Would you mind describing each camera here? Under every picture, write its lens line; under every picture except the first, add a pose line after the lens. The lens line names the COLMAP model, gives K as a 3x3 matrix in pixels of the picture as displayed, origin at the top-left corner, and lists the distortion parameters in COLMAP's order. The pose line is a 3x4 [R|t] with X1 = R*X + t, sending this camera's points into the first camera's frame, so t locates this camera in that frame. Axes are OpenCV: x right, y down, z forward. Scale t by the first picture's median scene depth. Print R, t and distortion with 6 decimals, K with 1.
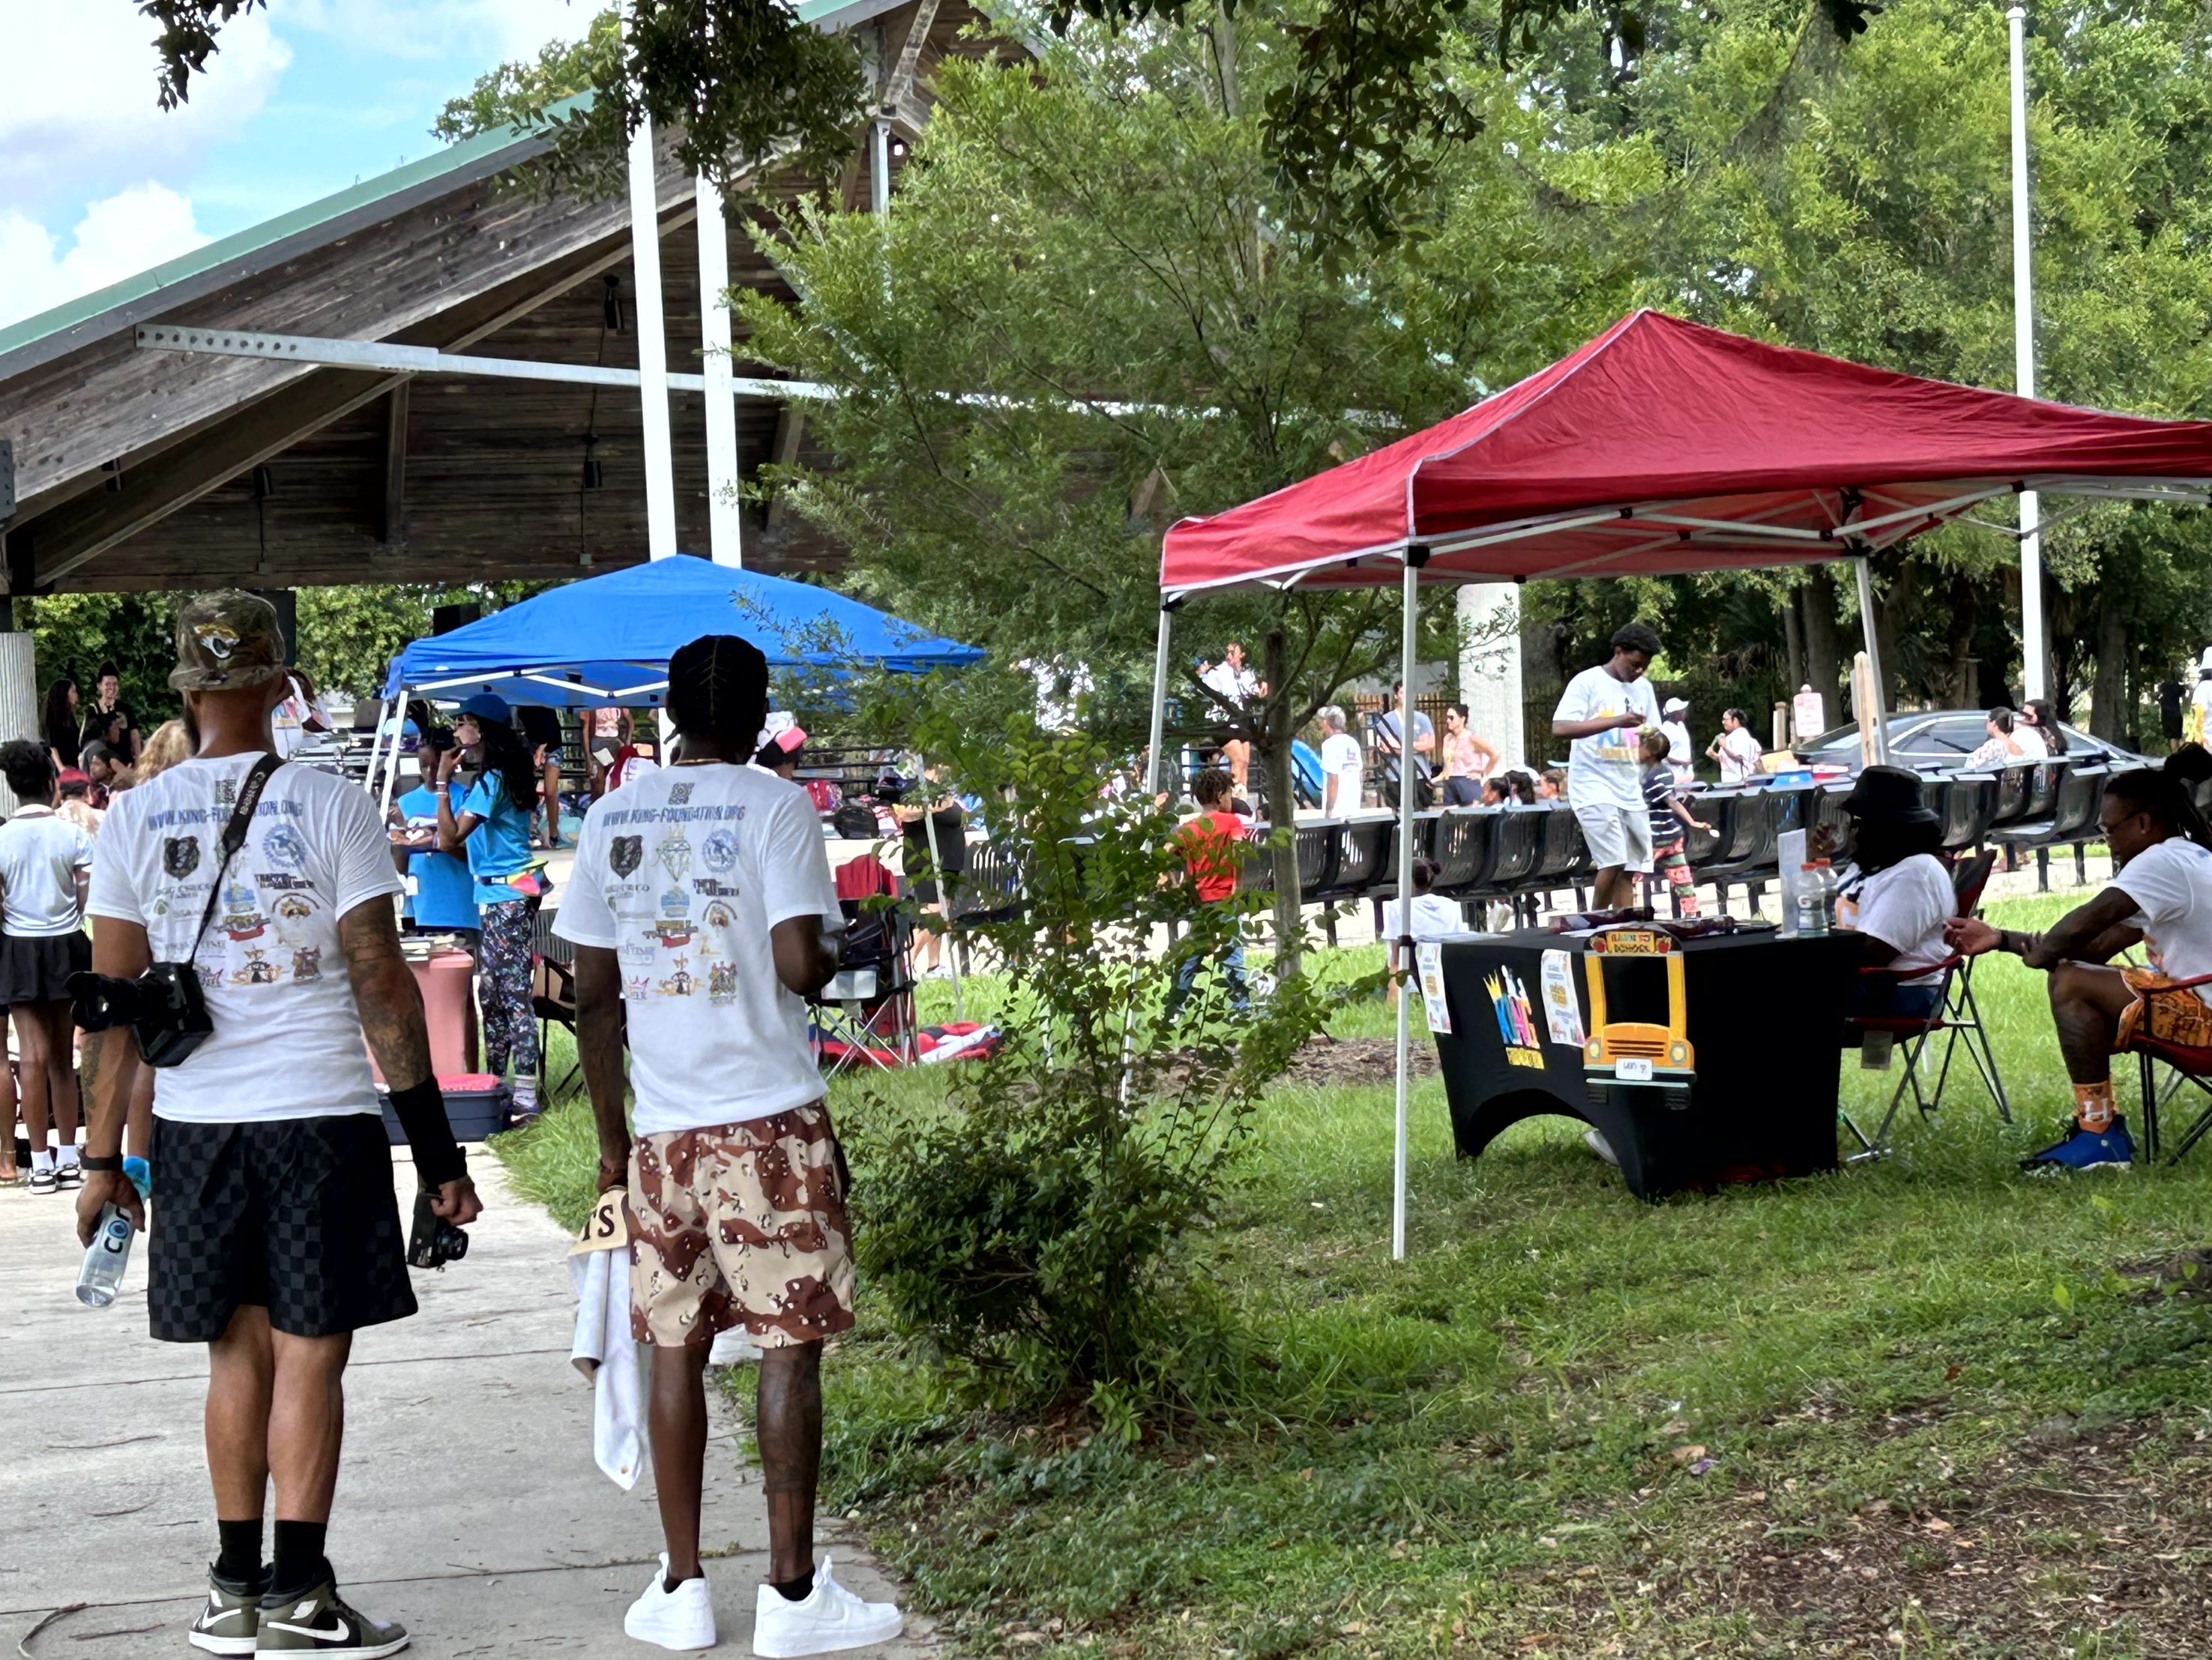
lens RADIAL K [[4949.1, 0, 1106.0], [0, 4949.1, 830.0], [0, 0, 1]] dist [0.183057, -0.495724]
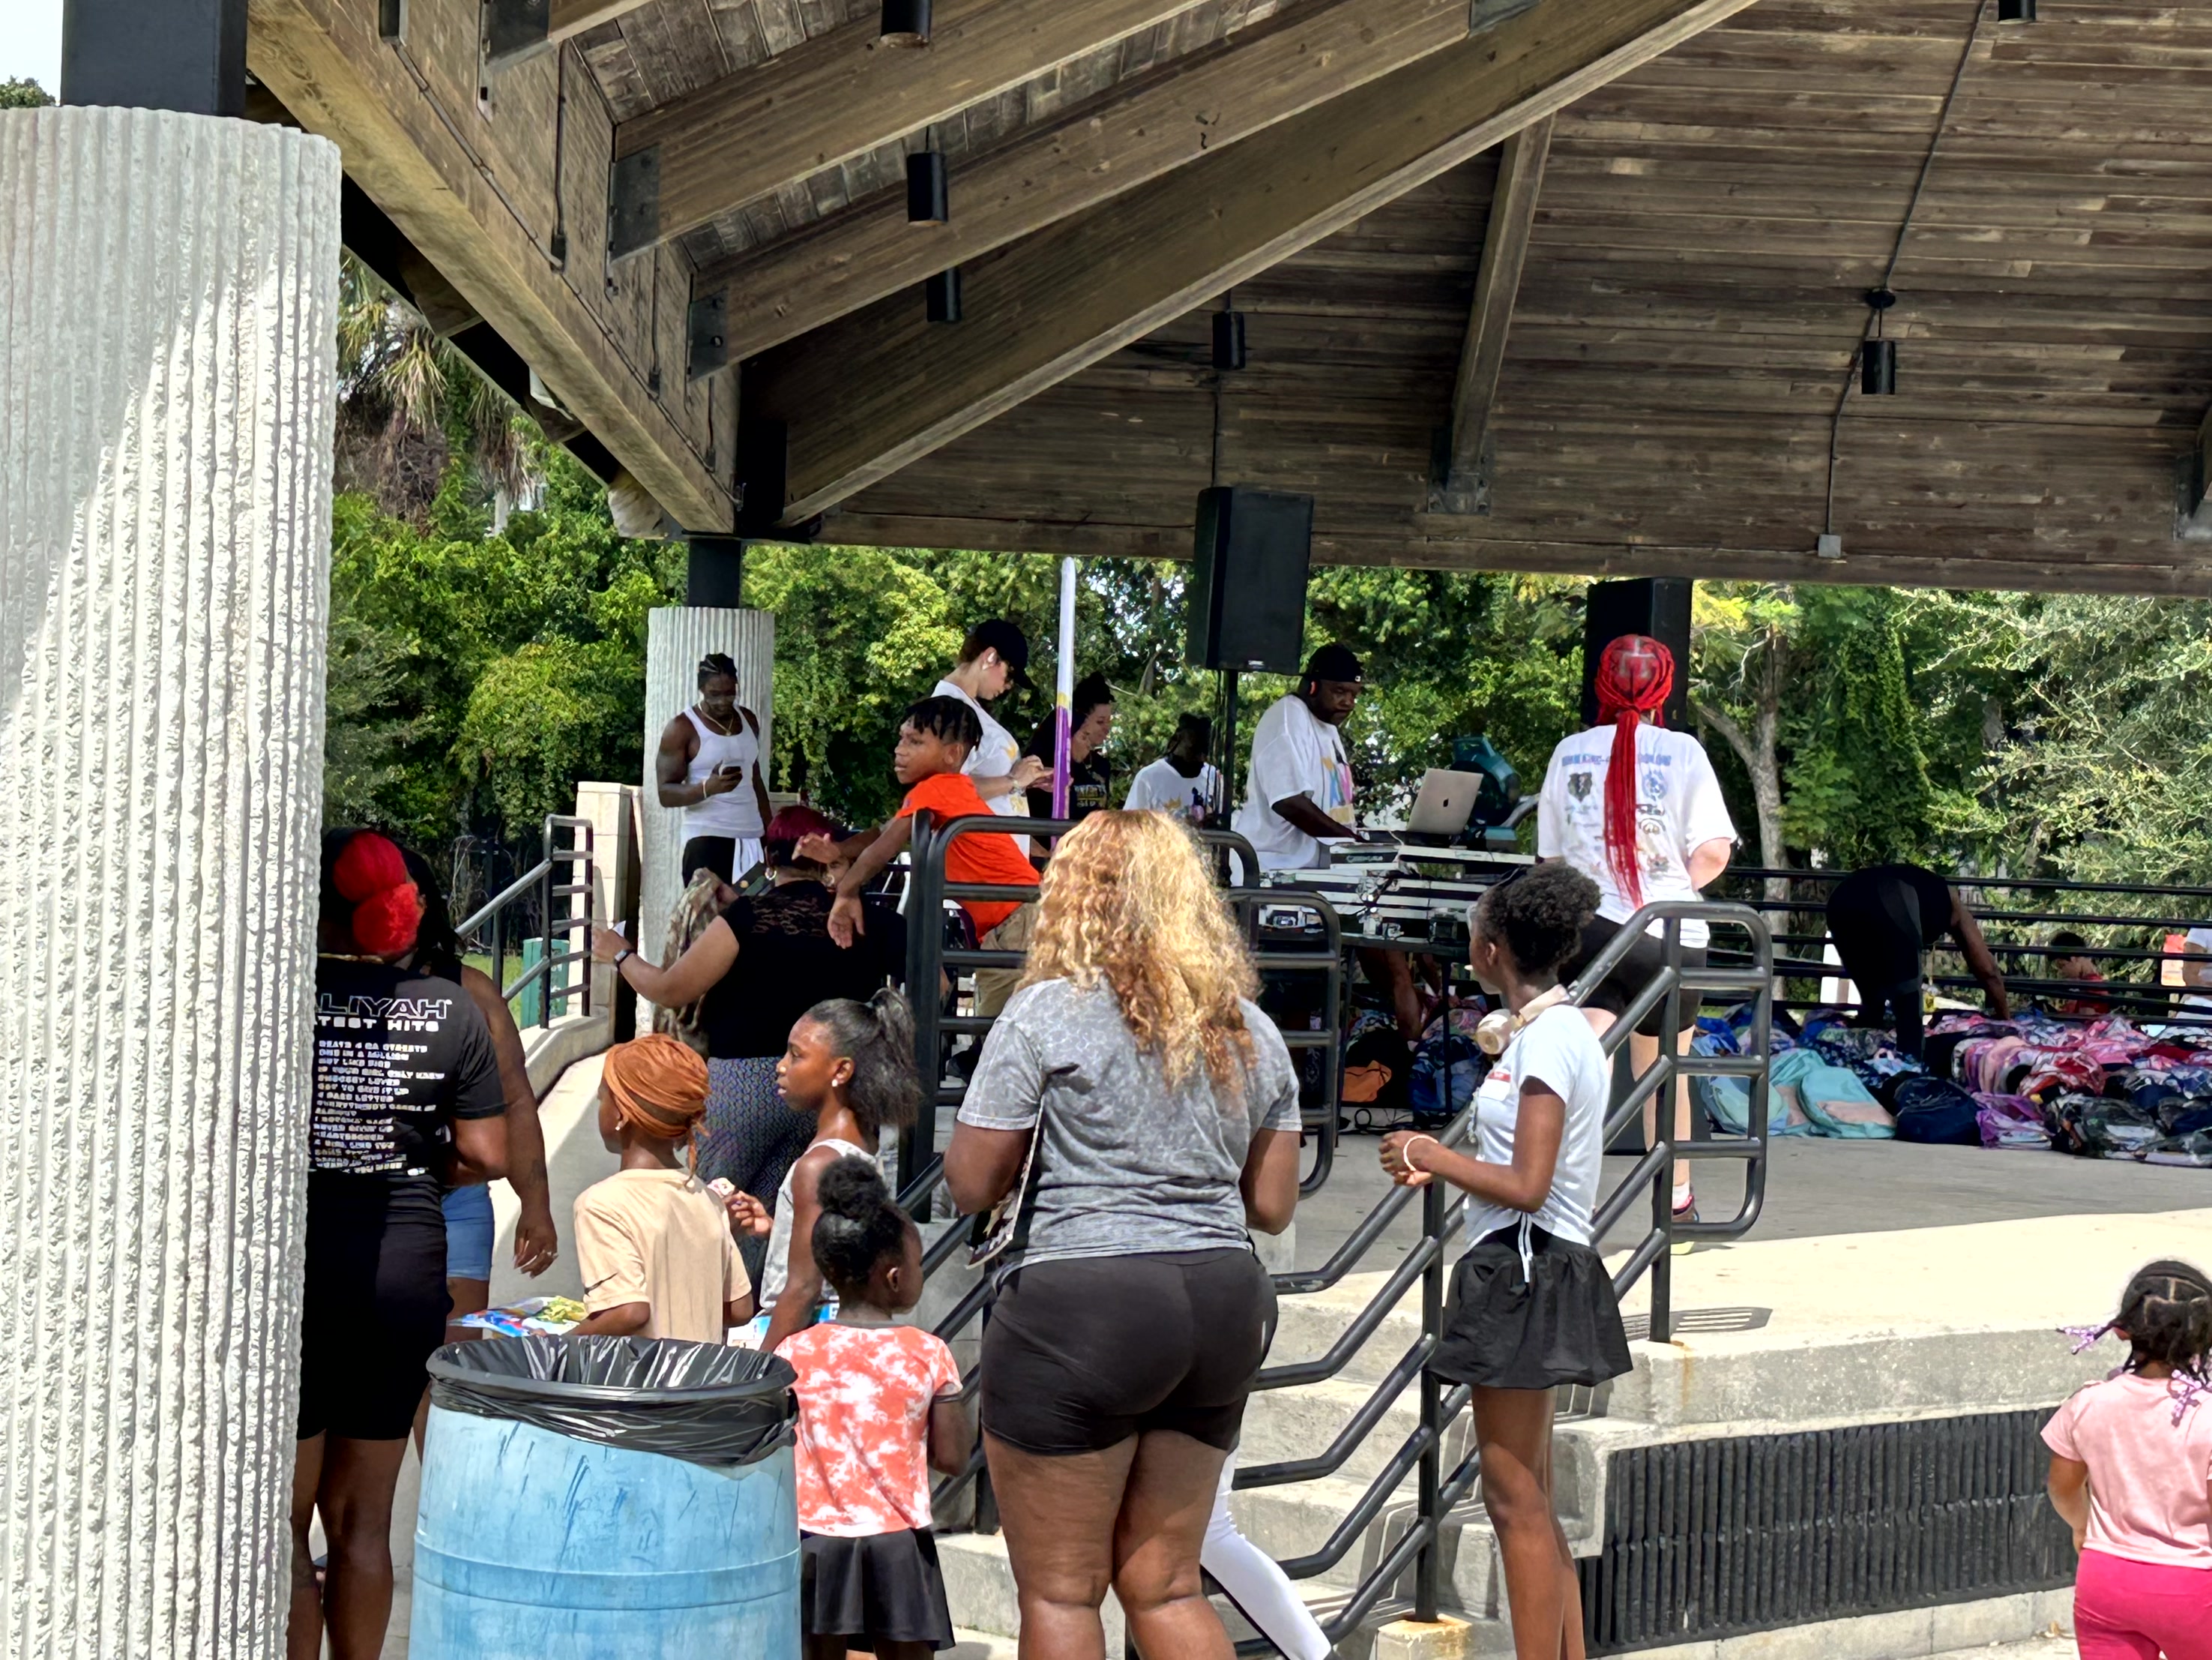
lens RADIAL K [[4949.1, 0, 1106.0], [0, 4949.1, 830.0], [0, 0, 1]] dist [0.183057, -0.495724]
pose [[0.981283, 0.087794, -0.171394, -0.048079], [-0.093805, 0.995217, -0.027279, -0.002728], [0.168179, 0.042846, 0.984825, 0.266728]]
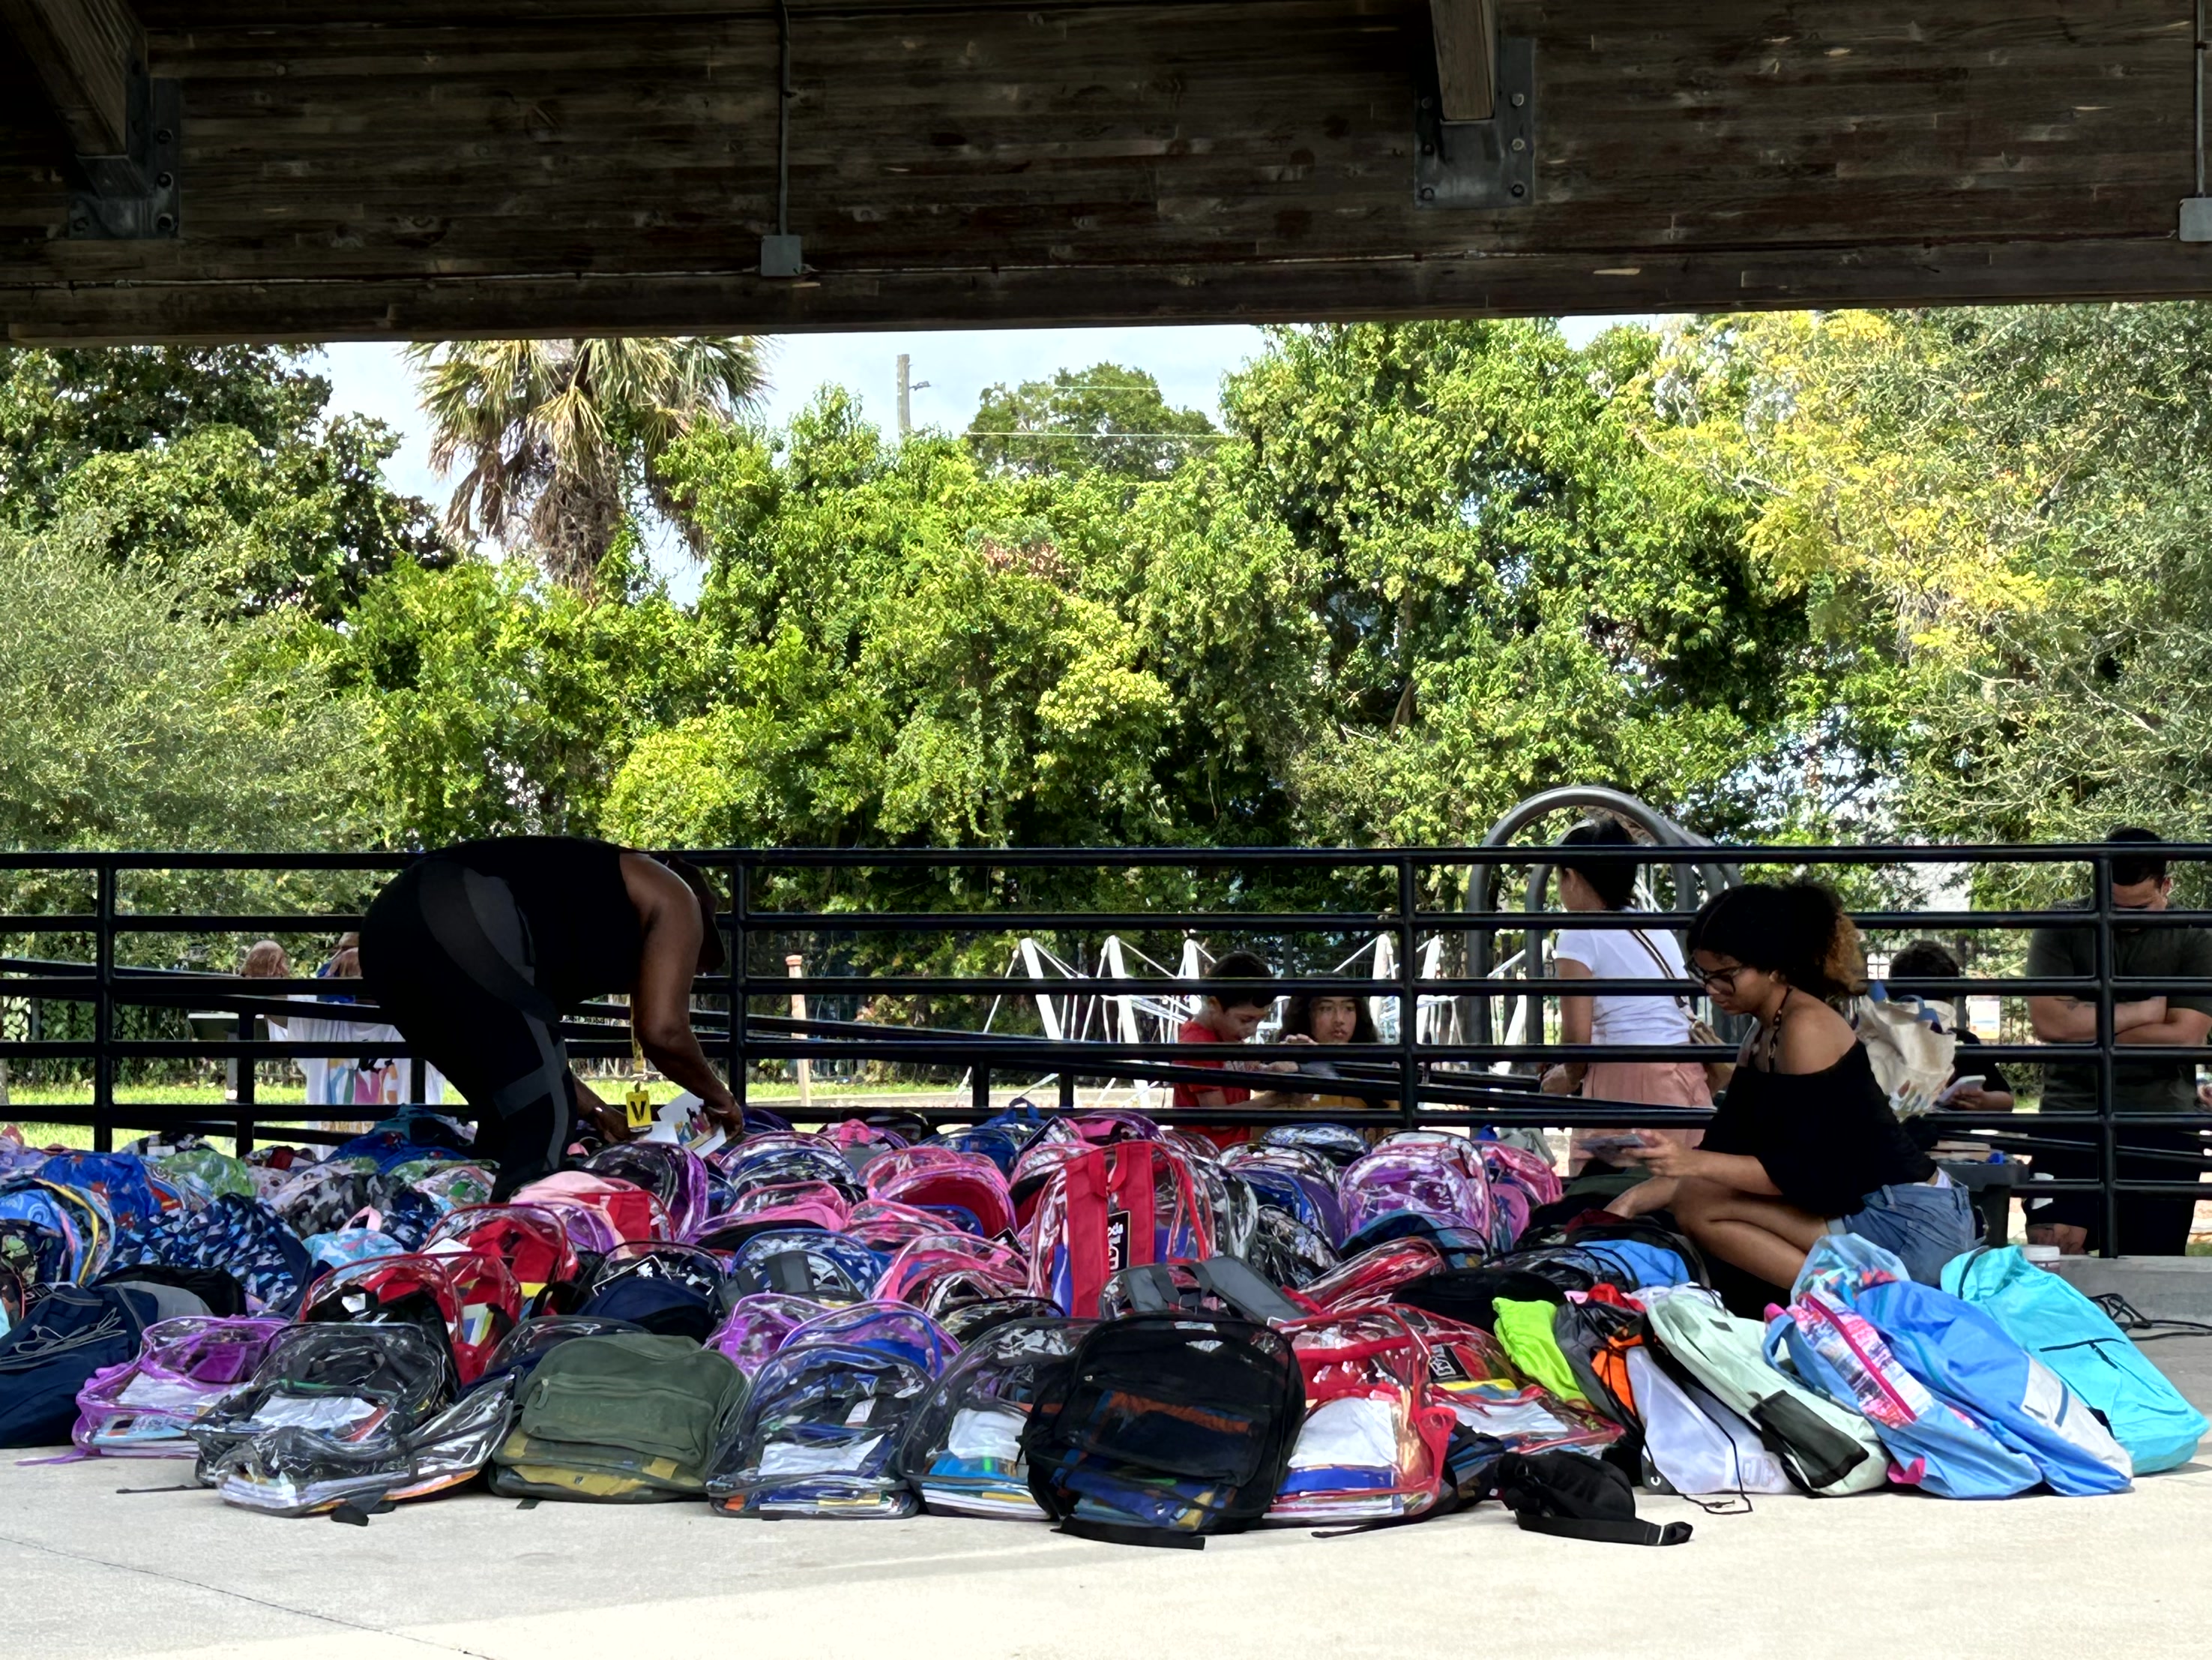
lens RADIAL K [[4949.1, 0, 1106.0], [0, 4949.1, 830.0], [0, 0, 1]] dist [0.183057, -0.495724]
pose [[0.941870, 0.038386, -0.333776, 0.003038], [-0.054013, 0.997830, -0.037664, -0.007421], [0.331606, 0.053503, 0.941900, 0.409778]]
